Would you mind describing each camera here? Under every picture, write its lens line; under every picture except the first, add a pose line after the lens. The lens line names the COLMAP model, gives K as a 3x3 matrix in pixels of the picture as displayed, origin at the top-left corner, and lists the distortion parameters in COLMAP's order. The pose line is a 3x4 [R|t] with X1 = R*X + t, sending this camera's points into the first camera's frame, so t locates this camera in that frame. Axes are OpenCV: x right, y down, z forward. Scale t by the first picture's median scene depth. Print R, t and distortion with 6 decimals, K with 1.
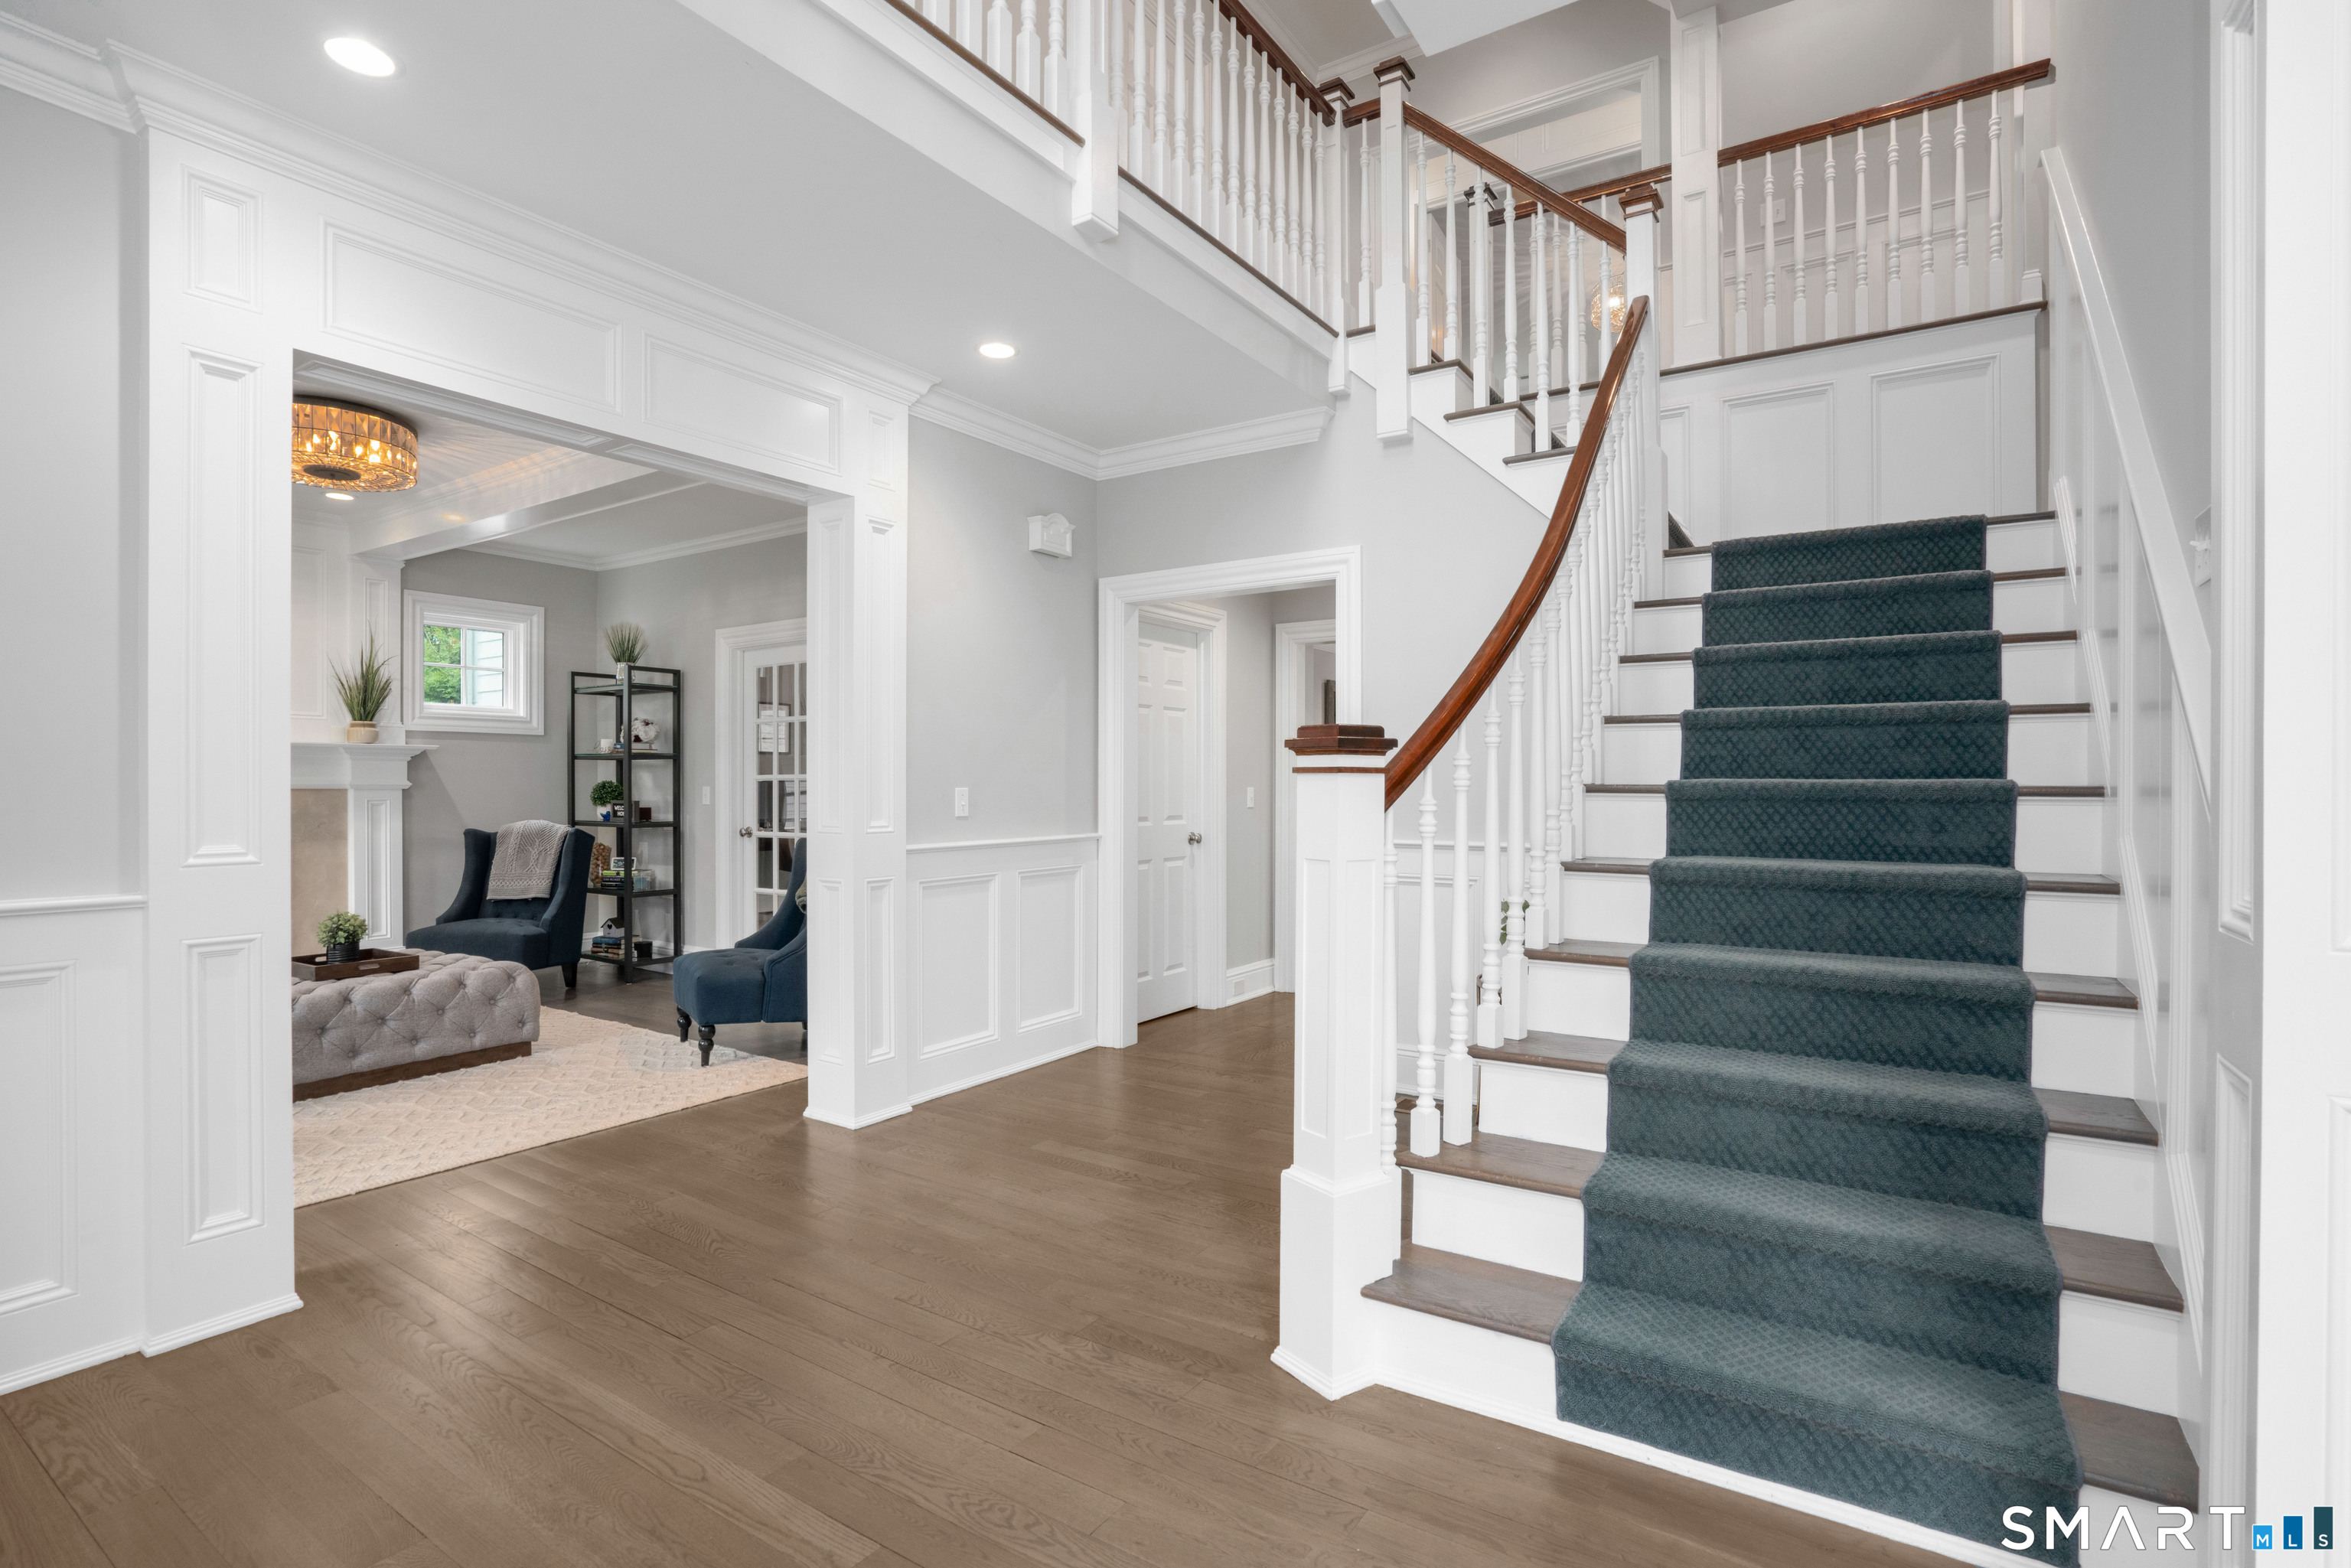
lens RADIAL K [[1099.7, 0, 1160.6], [0, 1099.7, 788.0], [0, 0, 1]] dist [-0.032558, 0.003229]
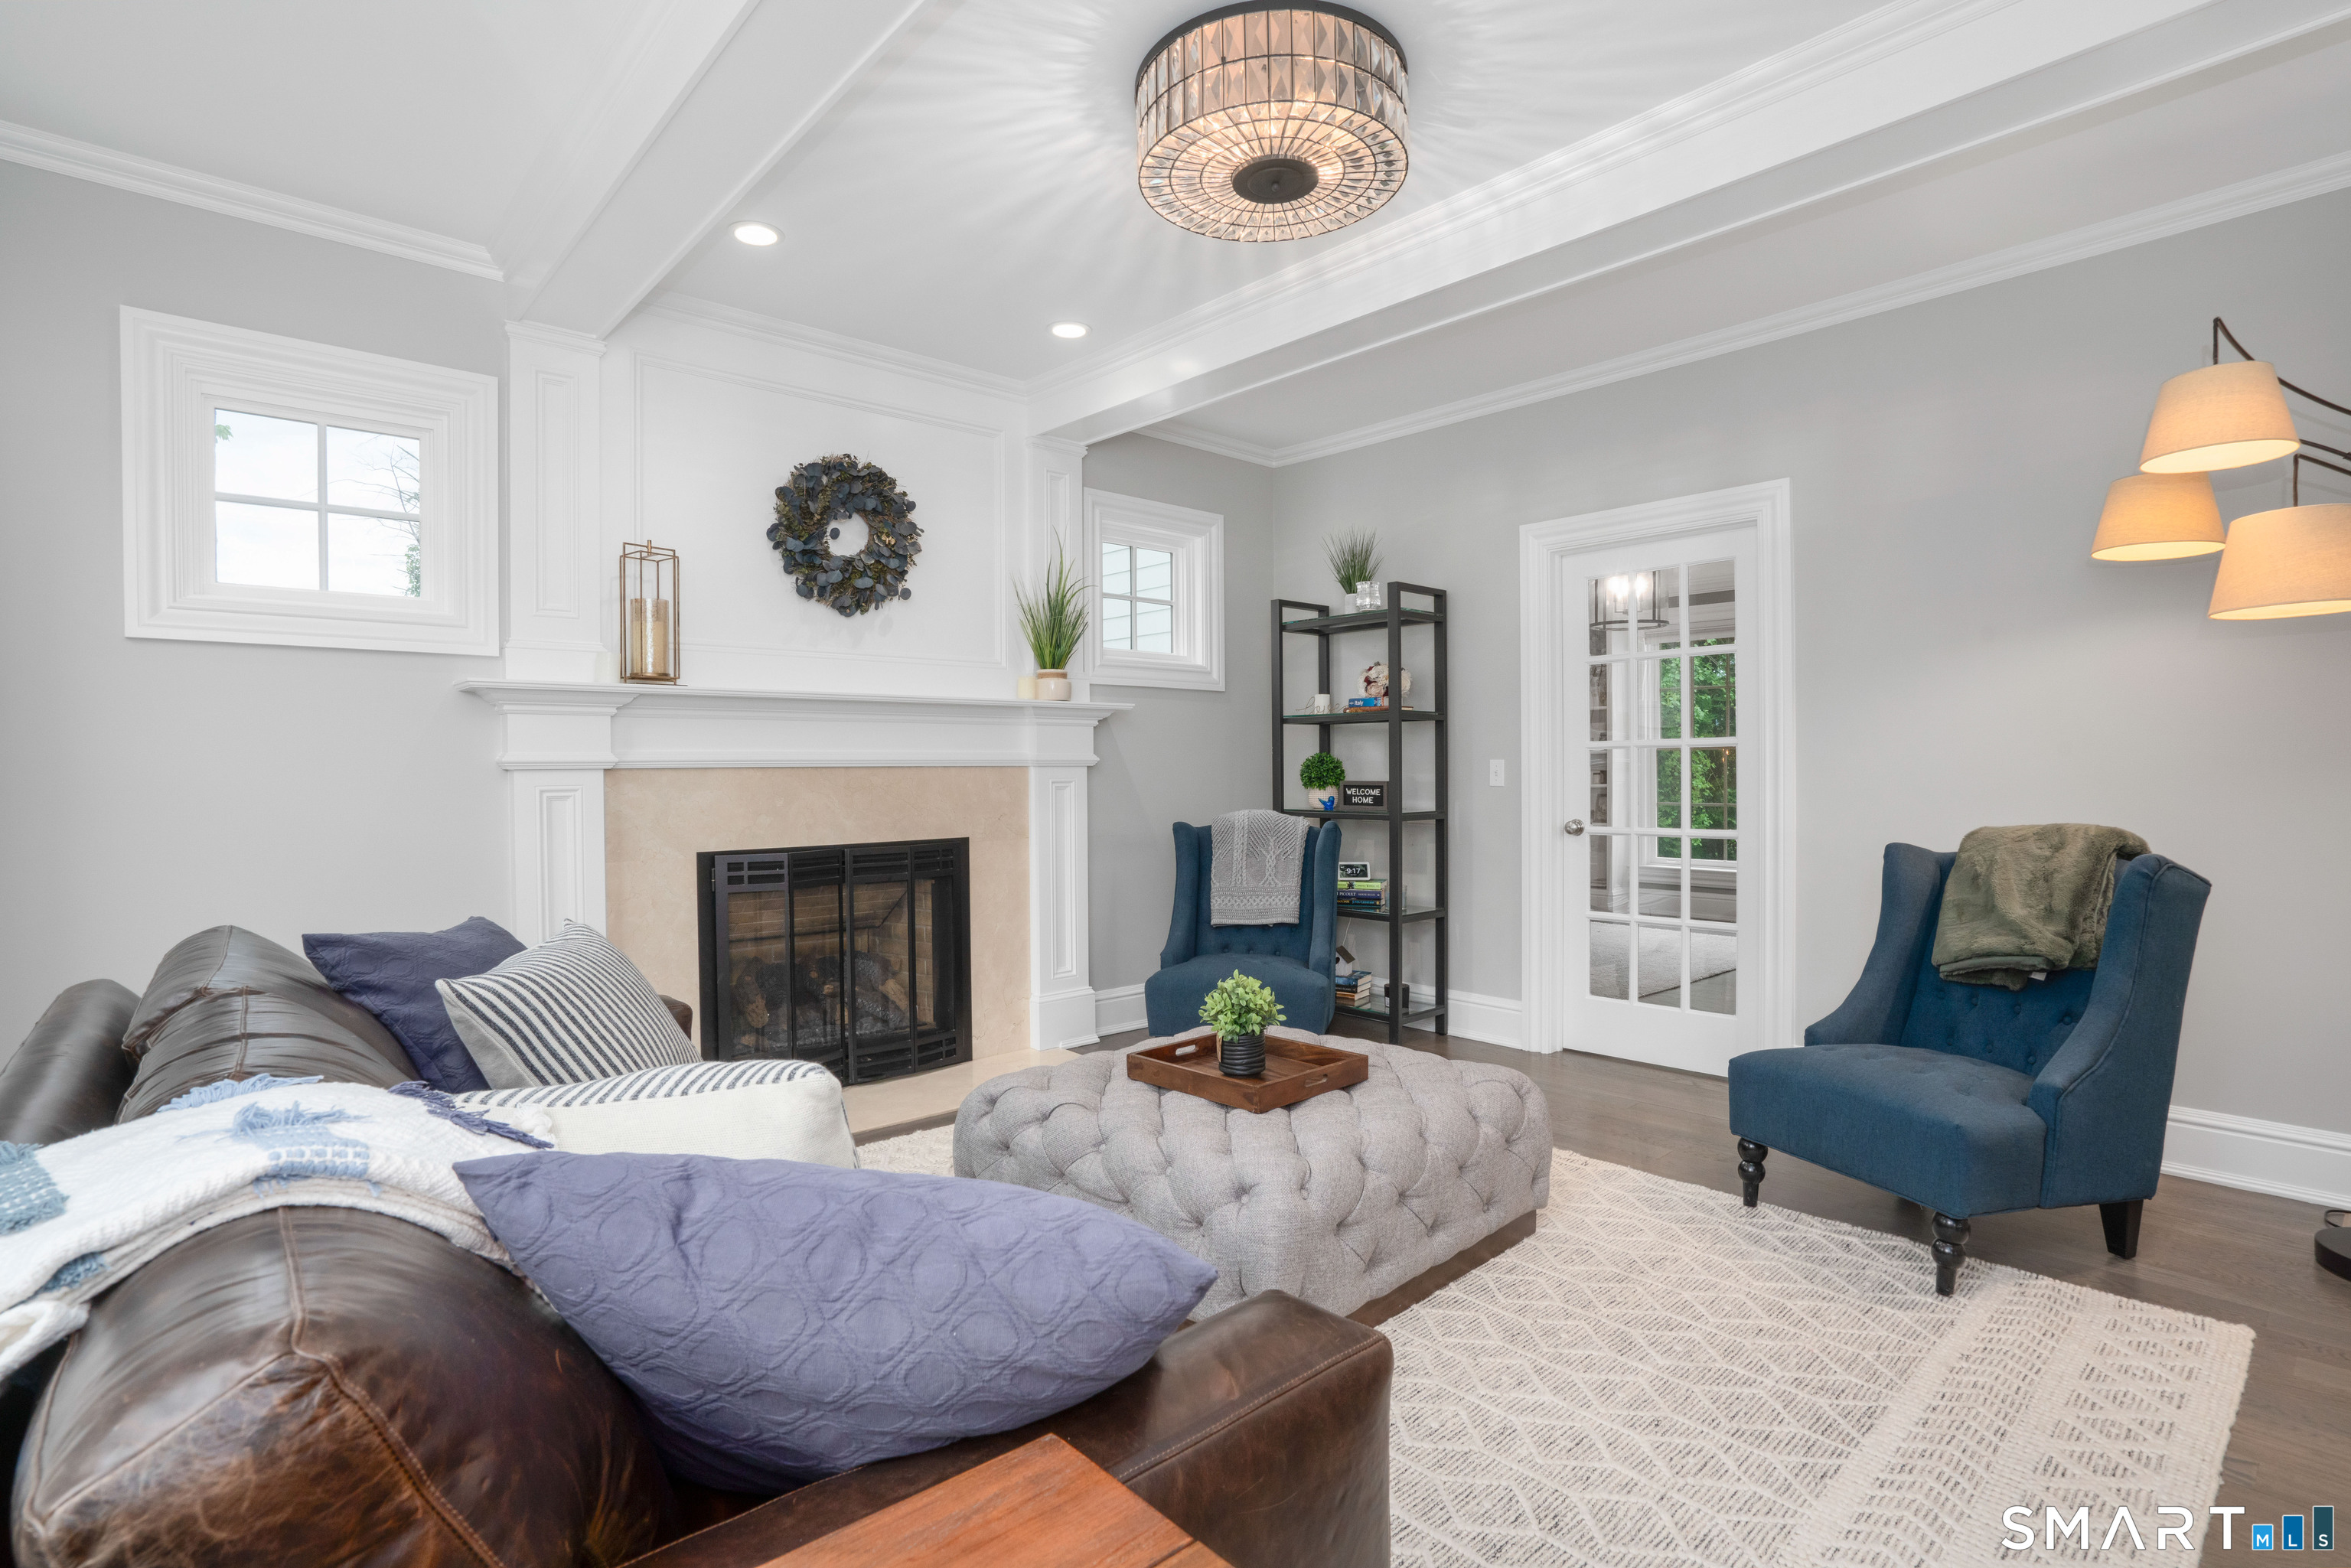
lens RADIAL K [[1138.2, 0, 1186.4], [0, 1138.2, 769.8], [0, 0, 1]] dist [-0.025744, 0.001707]
pose [[0.969607, -0.005862, -0.244599, -0.440334], [0.006499, 0.999977, 0.001795, 0.002552], [0.244583, -0.003330, 0.969623, 0.279865]]
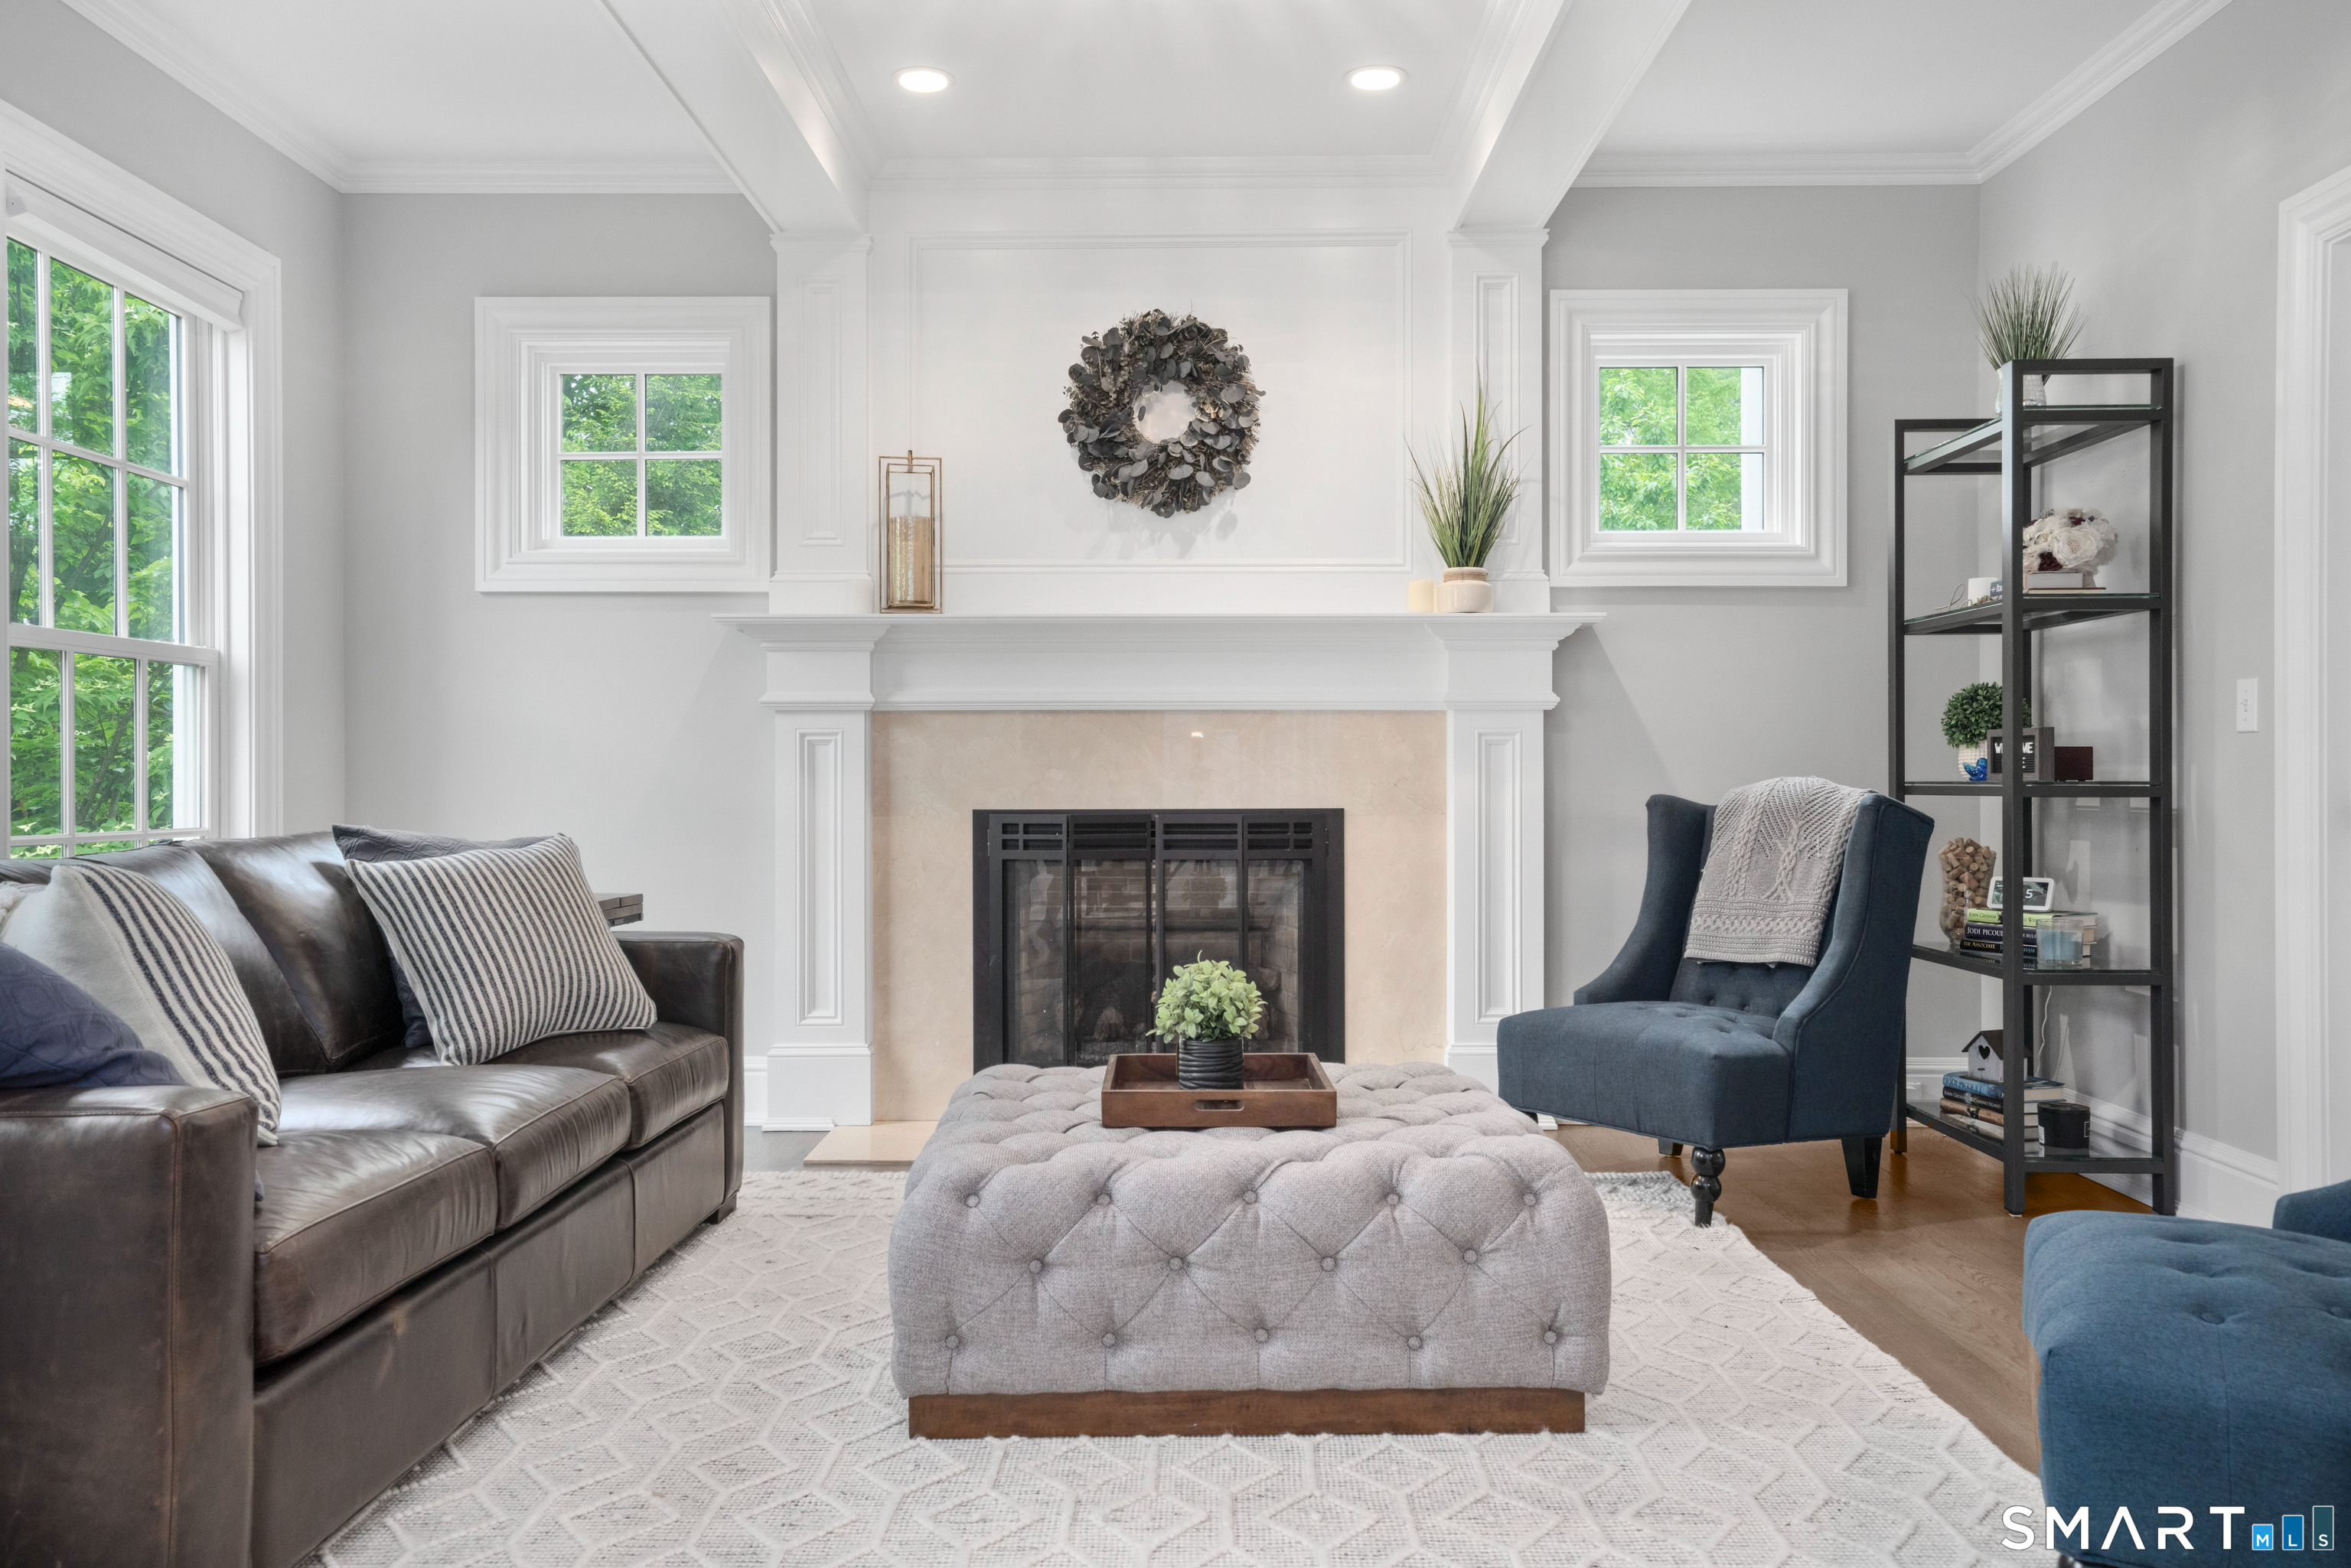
lens RADIAL K [[1753.5, 0, 1172.1], [0, 1753.5, 785.6], [0, 0, 1]] dist [0.004439, 0.021354]
pose [[0.545404, -0.001739, -0.838171, -0.141573], [-0.000503, 0.999997, -0.002402, 0.034743], [0.838173, 0.001732, 0.545402, 0.431624]]
